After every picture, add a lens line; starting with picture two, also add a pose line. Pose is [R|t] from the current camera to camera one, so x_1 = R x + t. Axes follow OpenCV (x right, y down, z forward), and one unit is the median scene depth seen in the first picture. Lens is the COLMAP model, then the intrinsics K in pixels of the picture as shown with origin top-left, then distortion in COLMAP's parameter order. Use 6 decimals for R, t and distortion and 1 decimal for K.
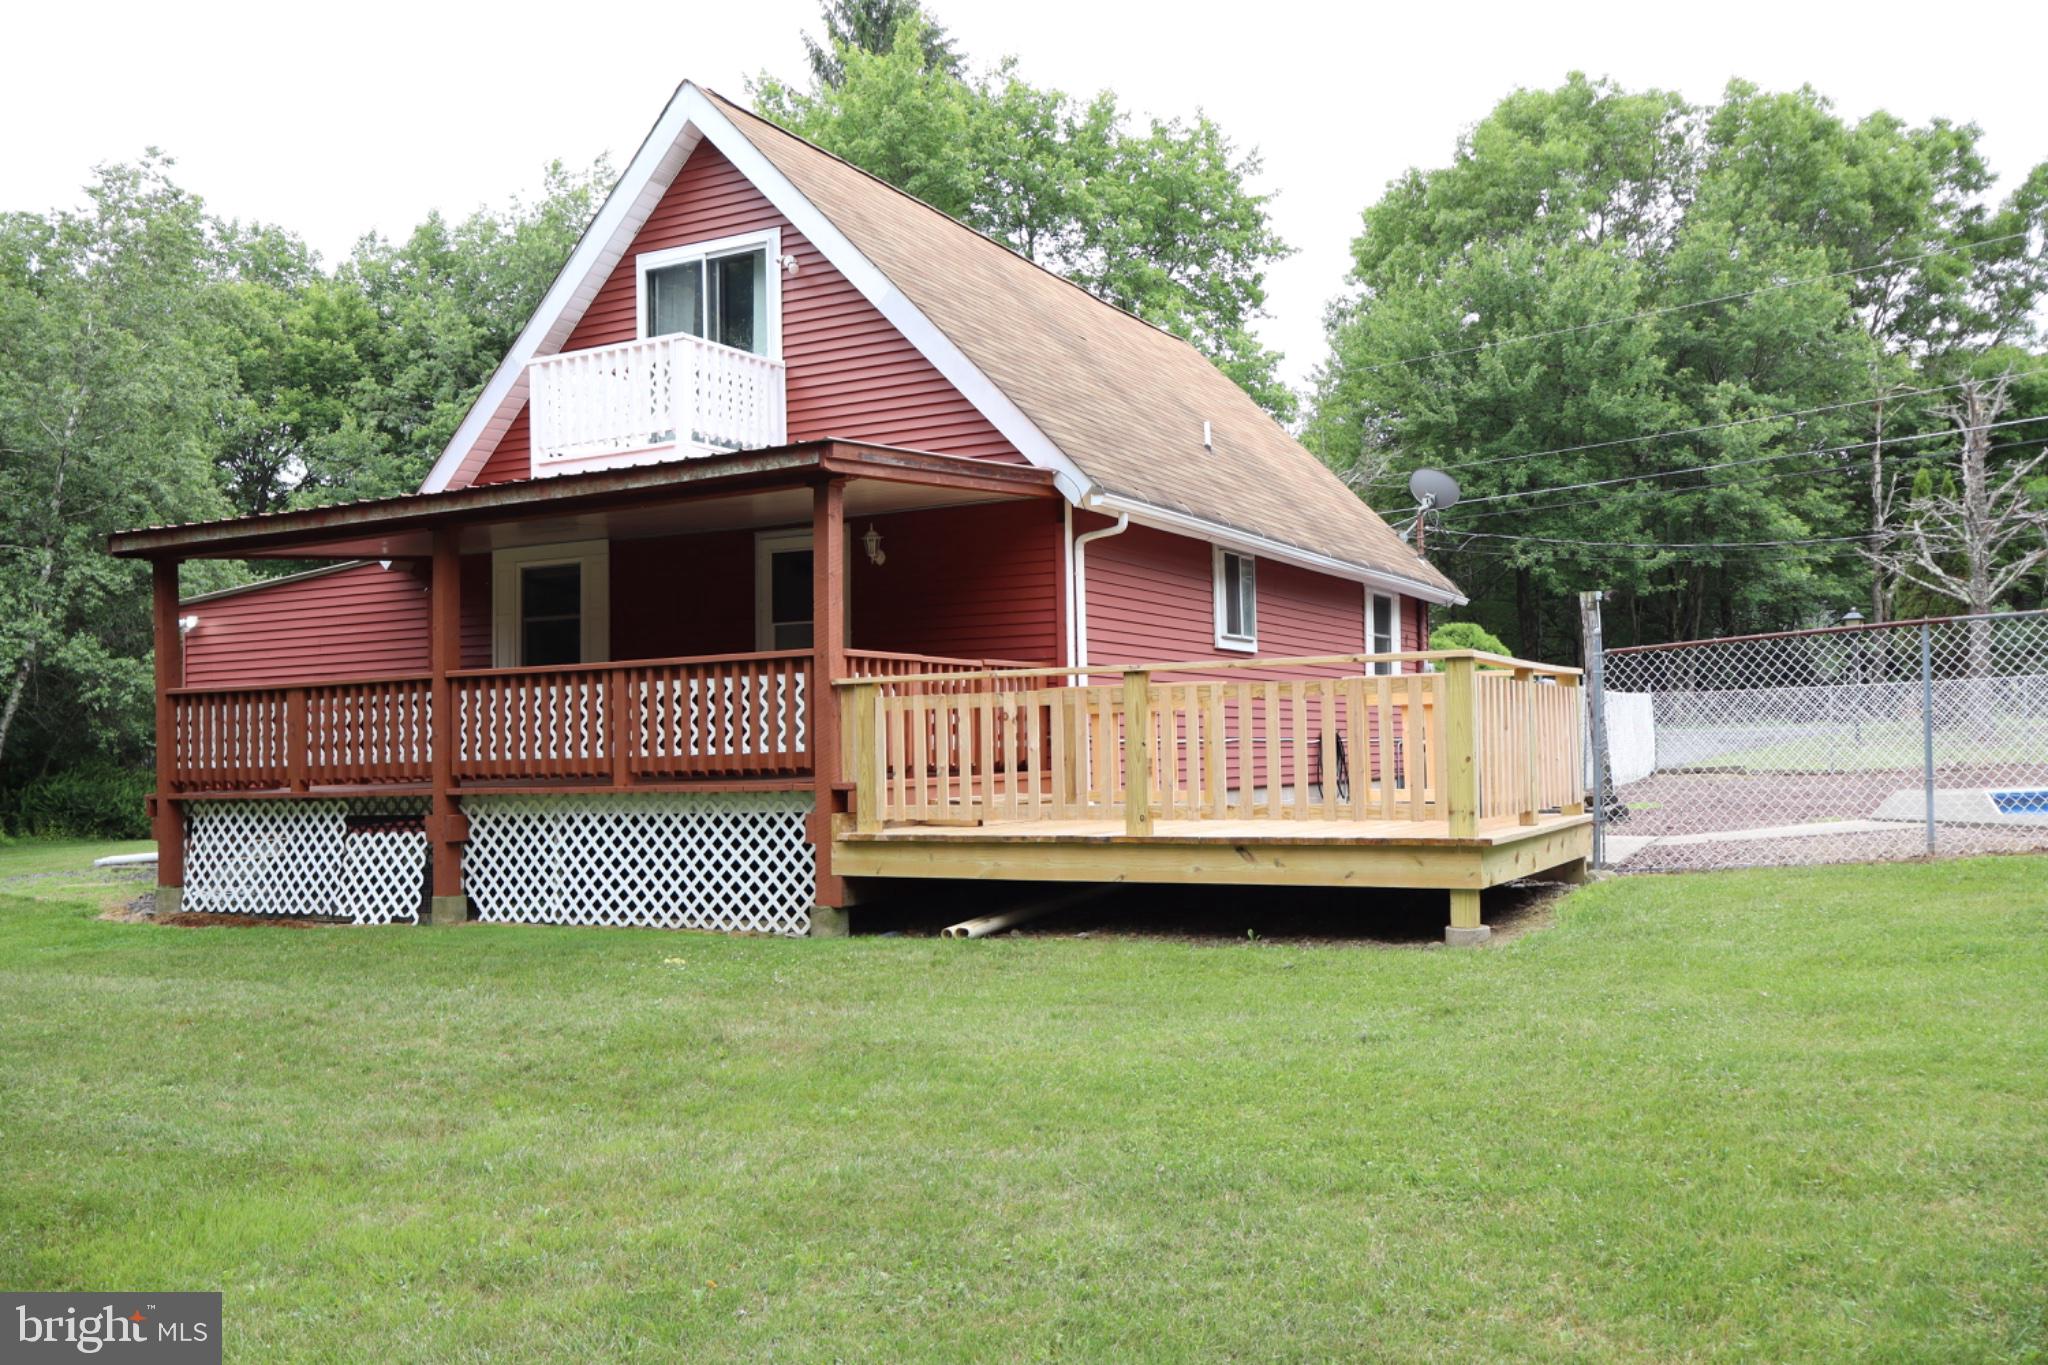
lens RADIAL K [[1688.5, 0, 997.2], [0, 1688.5, 711.1], [0, 0, 1]] dist [0.004579, -0.012186]
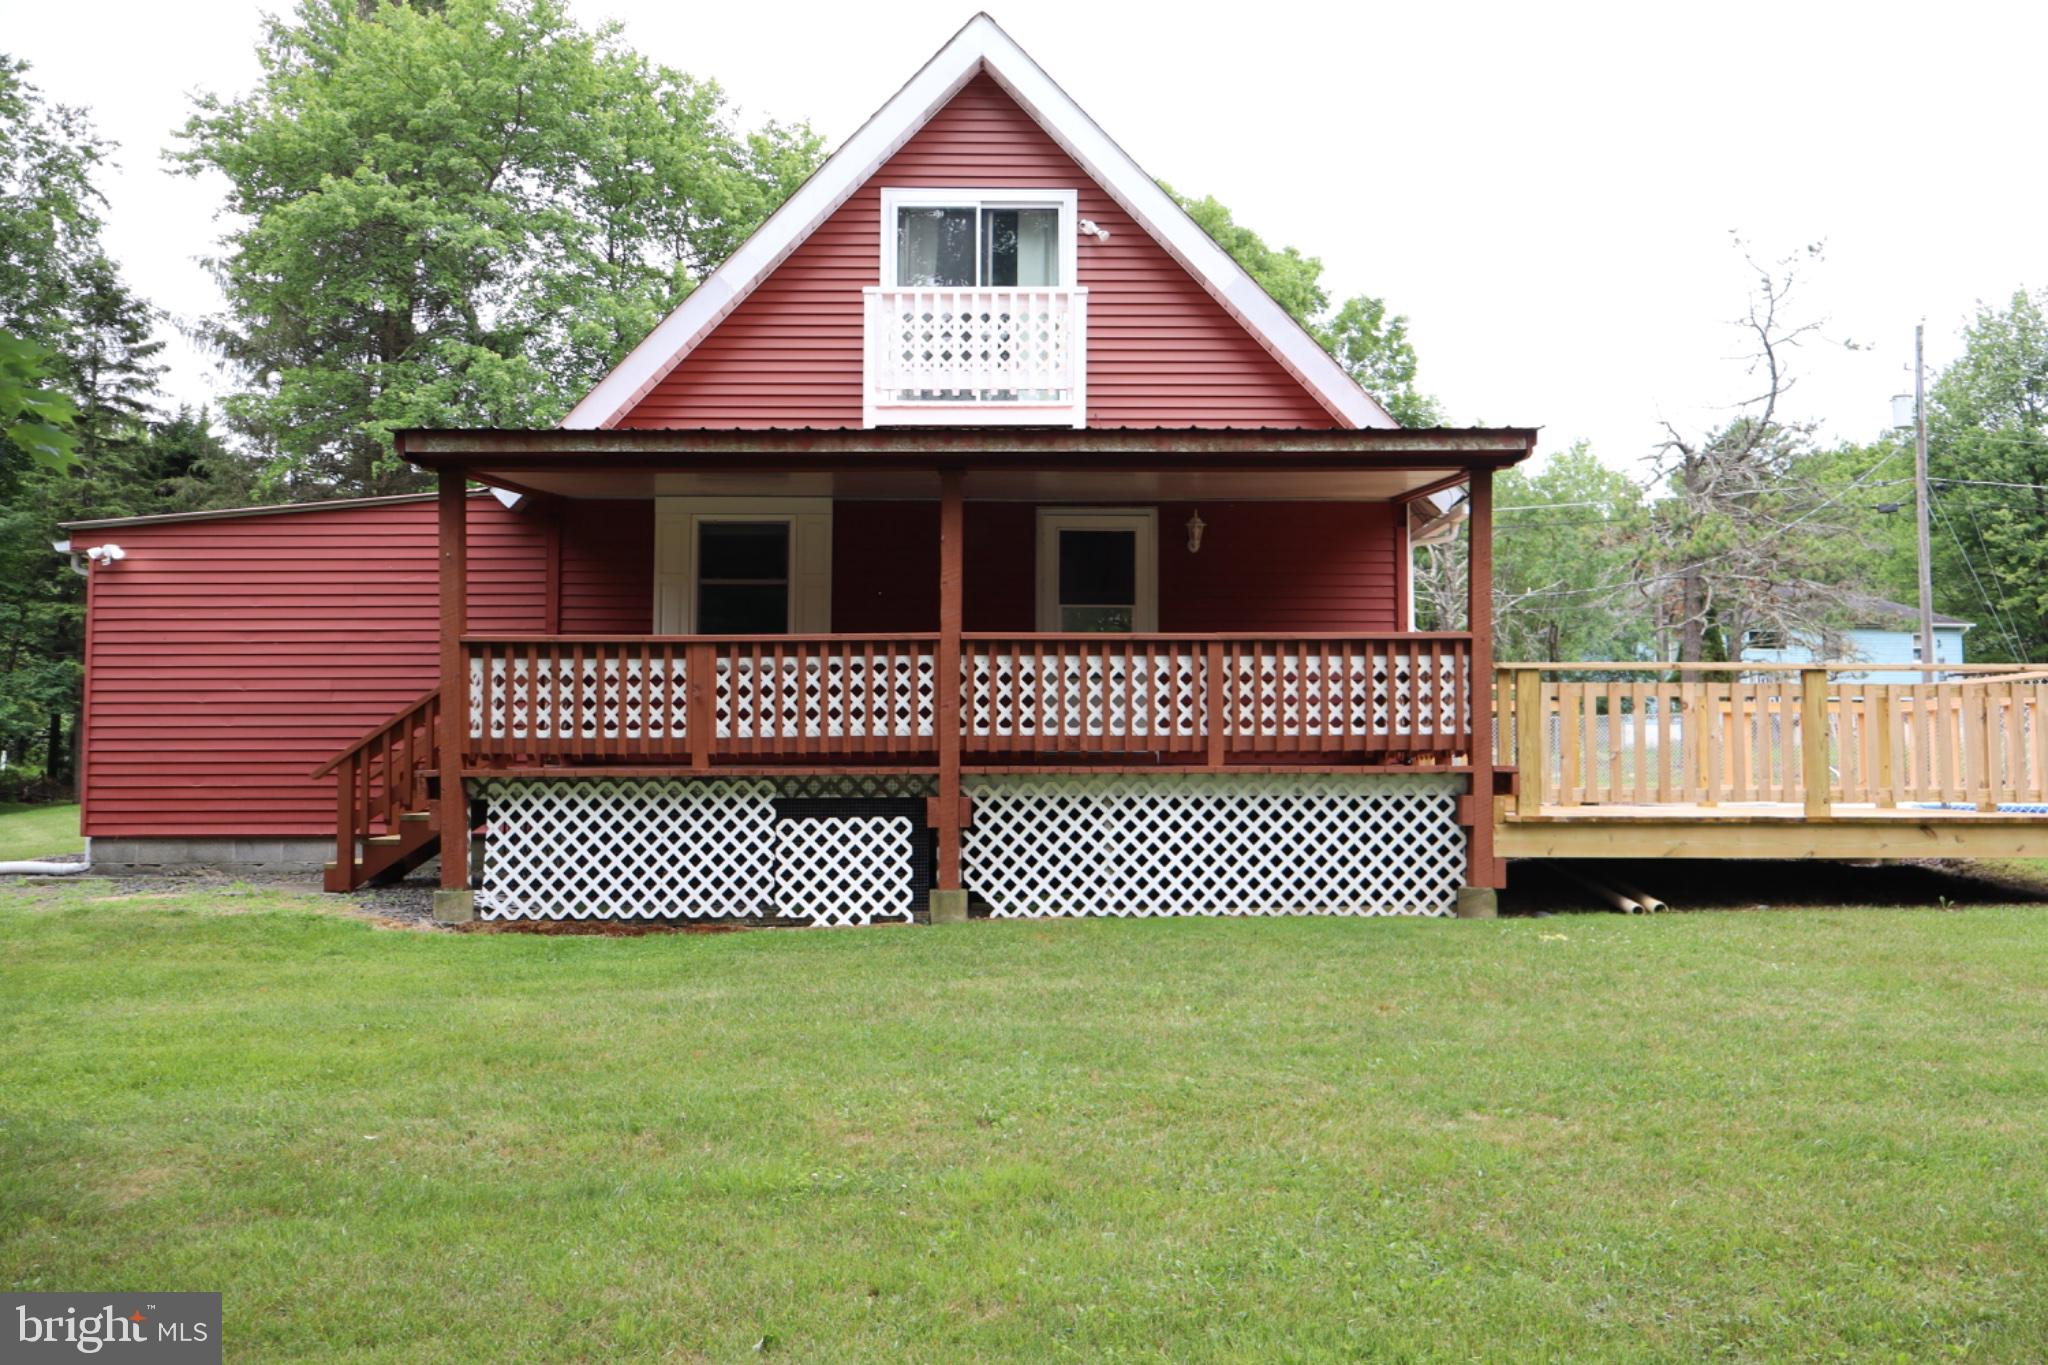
lens RADIAL K [[1688.5, 0, 1011.9], [0, 1688.5, 699.2], [0, 0, 1]] dist [0.004579, -0.012186]
pose [[0.872566, 0.041338, 0.486745, -0.673536], [-0.030369, 0.999076, -0.030409, 0.034035], [-0.487552, 0.011752, 0.873015, 0.207035]]
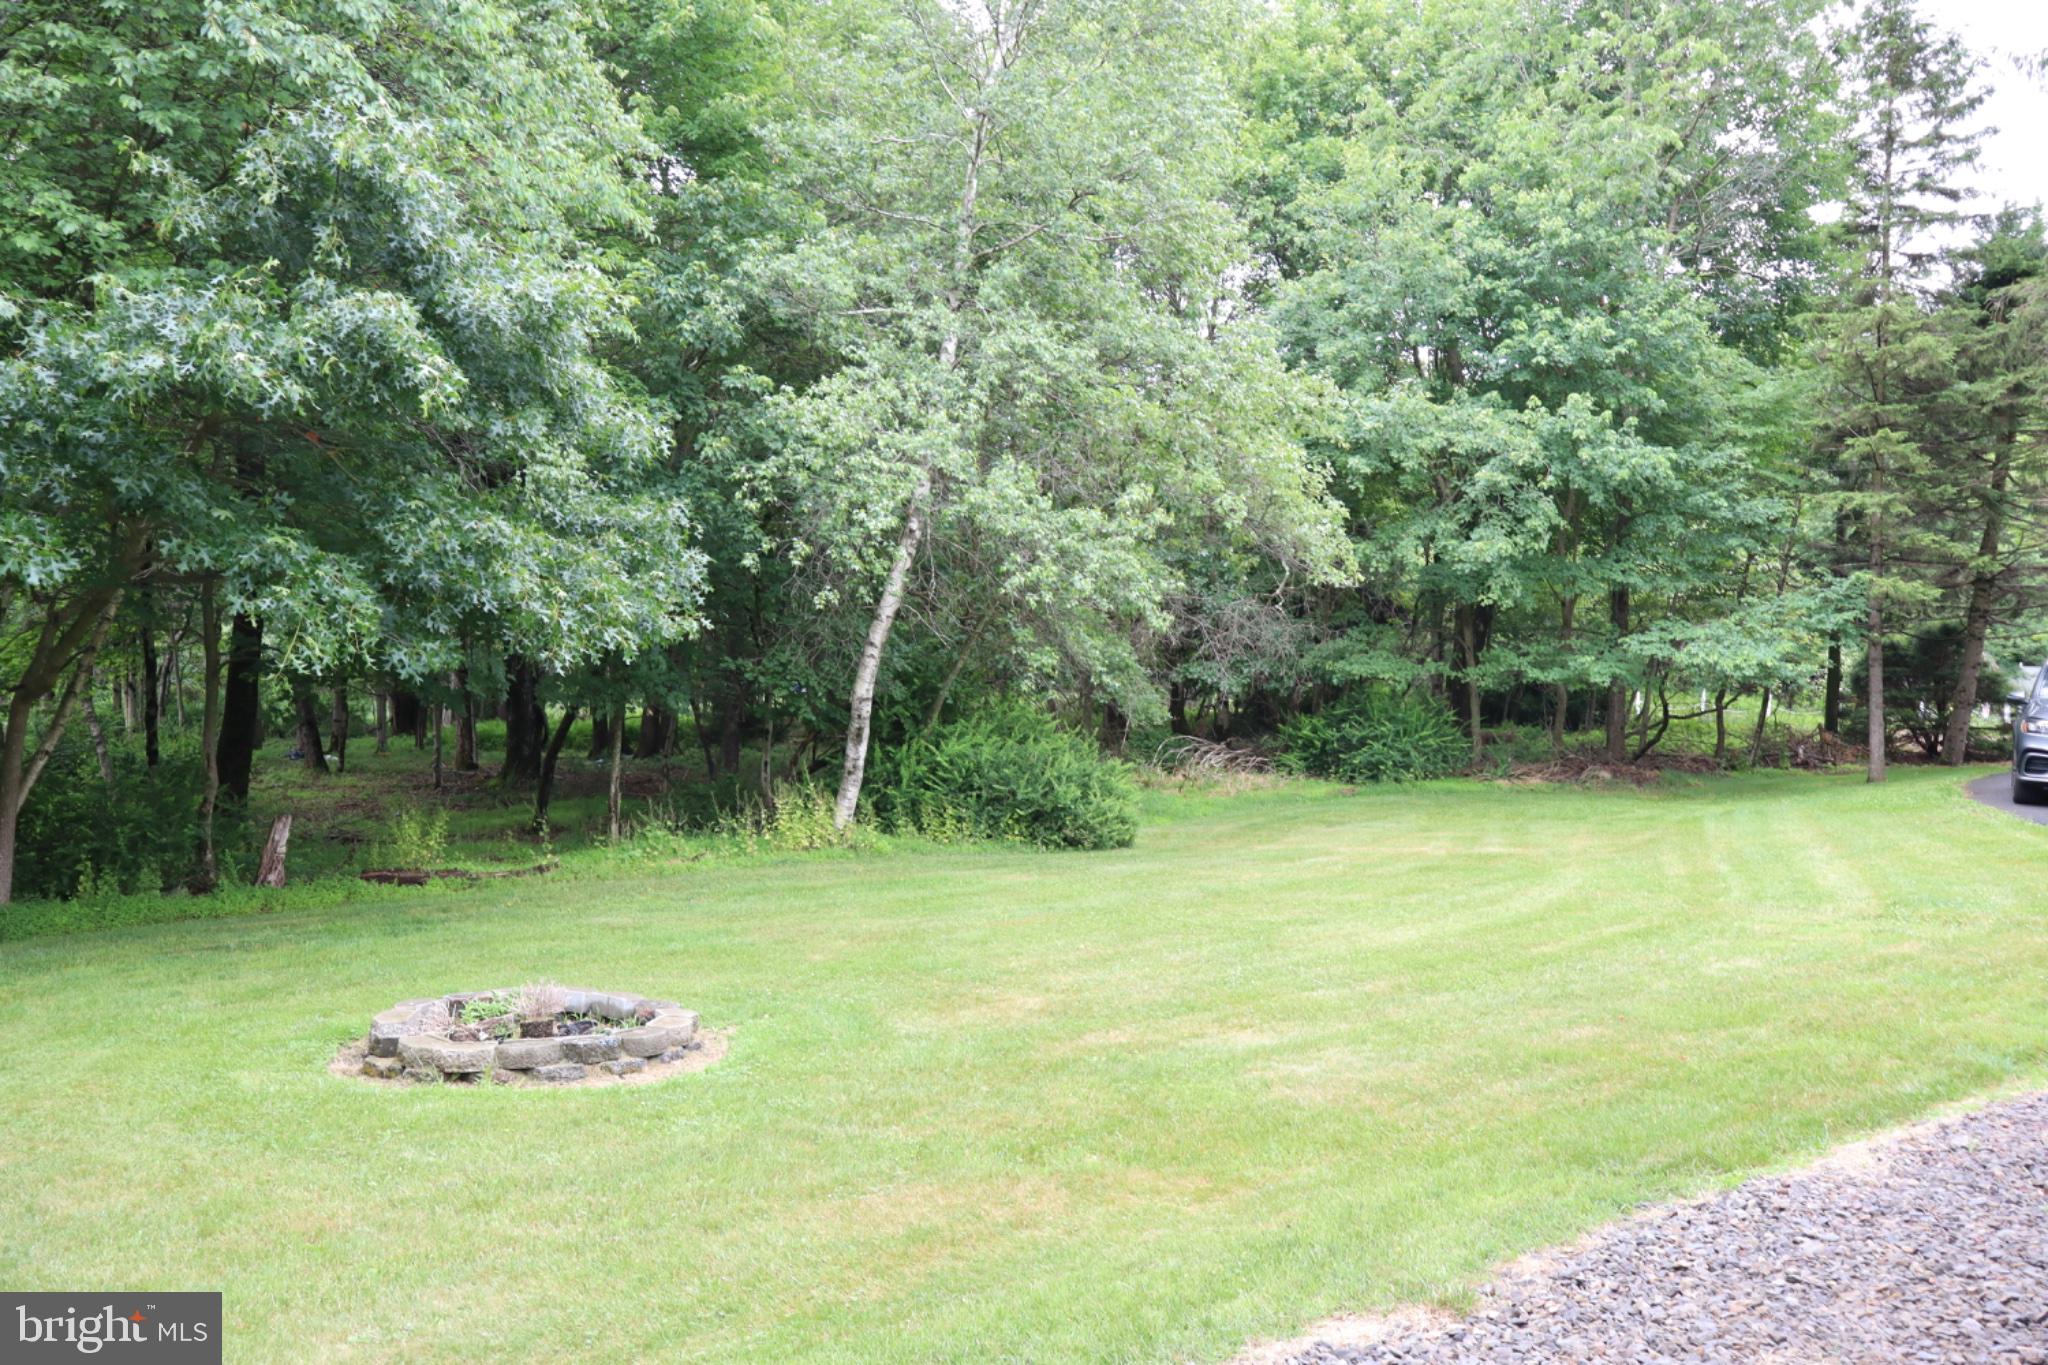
lens RADIAL K [[1688.5, 0, 1019.2], [0, 1688.5, 690.7], [0, 0, 1]] dist [0.004579, -0.012186]
pose [[0.903369, 0.026942, -0.428016, -0.715077], [-0.014405, 0.999368, 0.032504, 0.017840], [0.428621, -0.023197, 0.903186, 1.204660]]
